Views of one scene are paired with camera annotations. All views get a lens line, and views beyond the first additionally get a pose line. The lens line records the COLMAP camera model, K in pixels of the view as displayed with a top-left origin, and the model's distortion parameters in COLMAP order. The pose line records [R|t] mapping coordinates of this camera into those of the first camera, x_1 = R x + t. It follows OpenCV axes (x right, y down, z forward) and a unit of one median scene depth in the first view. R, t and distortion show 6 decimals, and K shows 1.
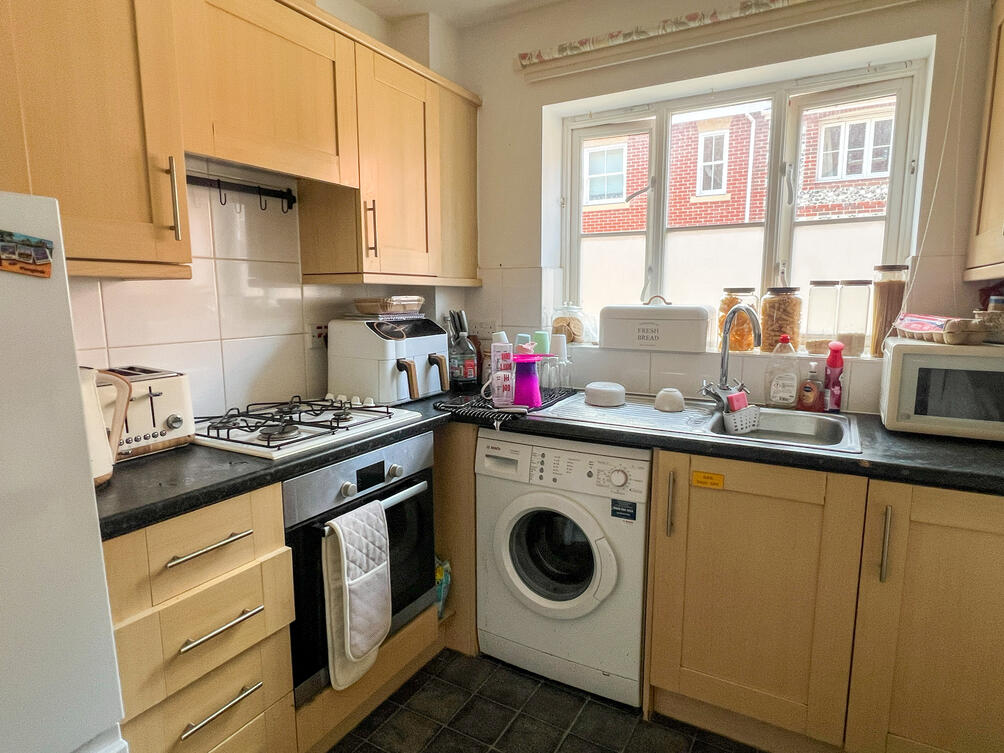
lens RADIAL K [[569.4, 0, 501.0], [0, 569.4, 377.1], [0, 0, 1]] dist [0.002462, -0.004465]
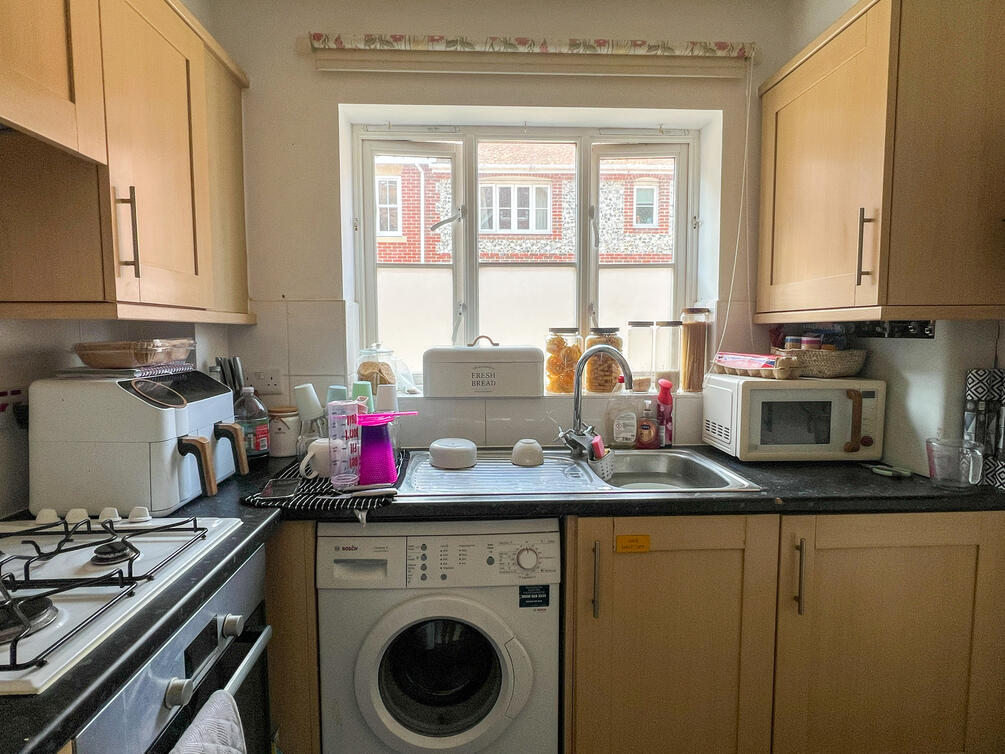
lens RADIAL K [[570.0, 0, 500.7], [0, 570.0, 377.6], [0, 0, 1]] dist [0.002462, -0.004465]
pose [[0.843399, -0.043828, 0.535497, -0.217345], [0.076591, 0.996296, -0.039087, -0.045725], [-0.531801, 0.073980, 0.843632, 0.264113]]
